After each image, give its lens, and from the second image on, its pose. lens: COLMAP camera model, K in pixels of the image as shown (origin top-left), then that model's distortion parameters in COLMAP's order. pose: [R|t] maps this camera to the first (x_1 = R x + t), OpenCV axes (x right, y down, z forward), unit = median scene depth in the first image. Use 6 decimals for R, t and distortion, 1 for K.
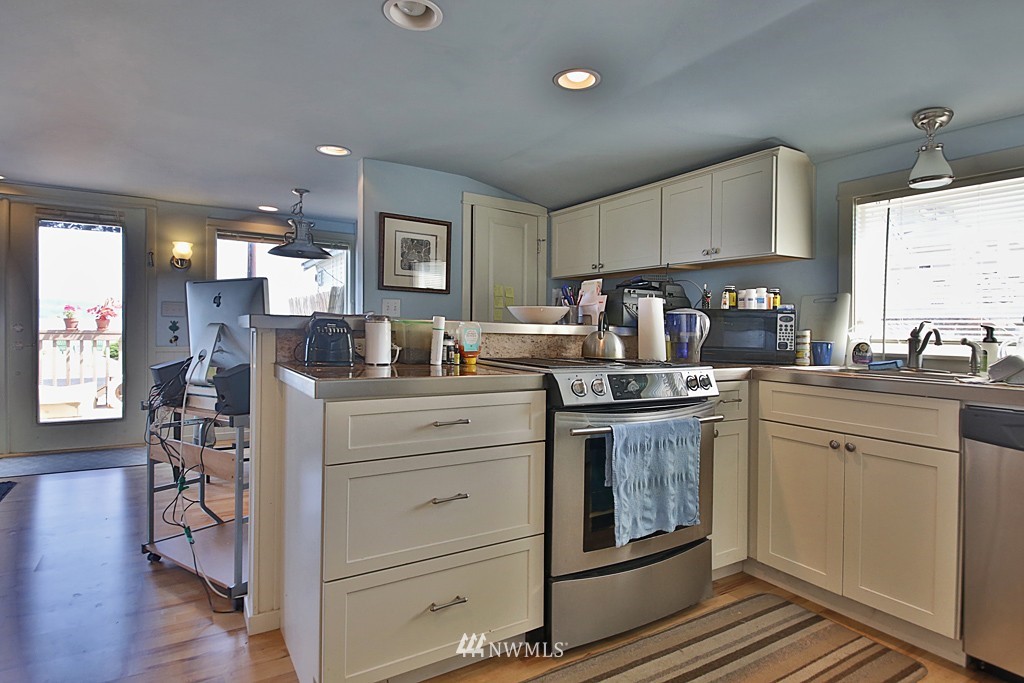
lens RADIAL K [[529.4, 0, 506.3], [0, 529.4, 340.4], [0, 0, 1]] dist [-0.015137, -0.004865]
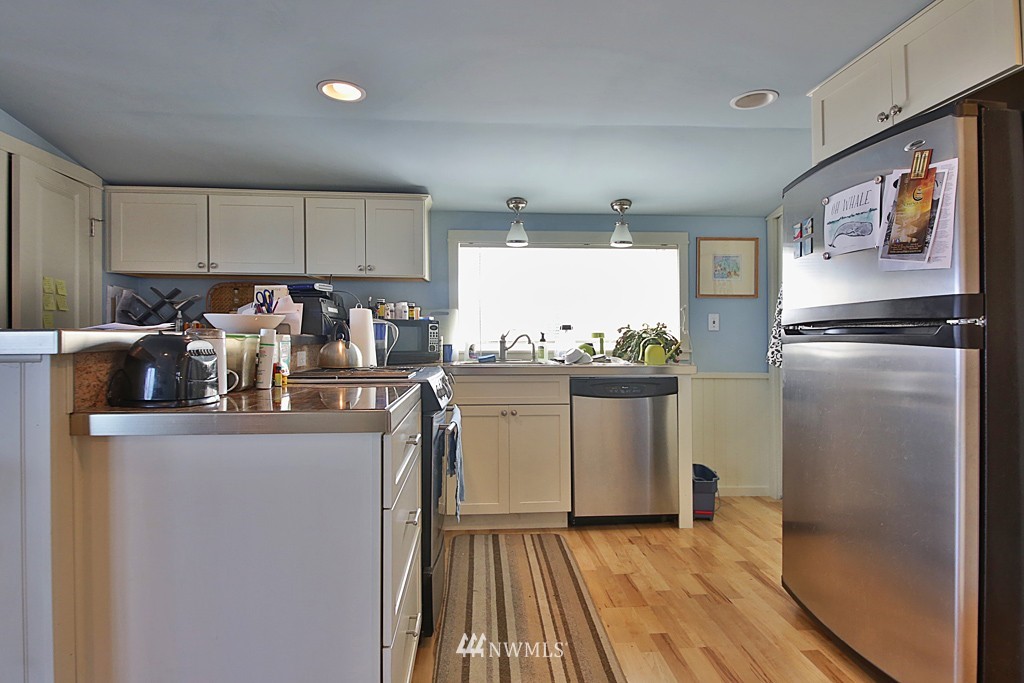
lens RADIAL K [[529.4, 0, 504.8], [0, 529.4, 334.7], [0, 0, 1]] dist [-0.015137, -0.004865]
pose [[0.455981, -0.016423, 0.889838, -0.615565], [0.026096, 0.999647, 0.005077, -0.027820], [-0.889607, 0.020906, 0.456249, 0.273283]]
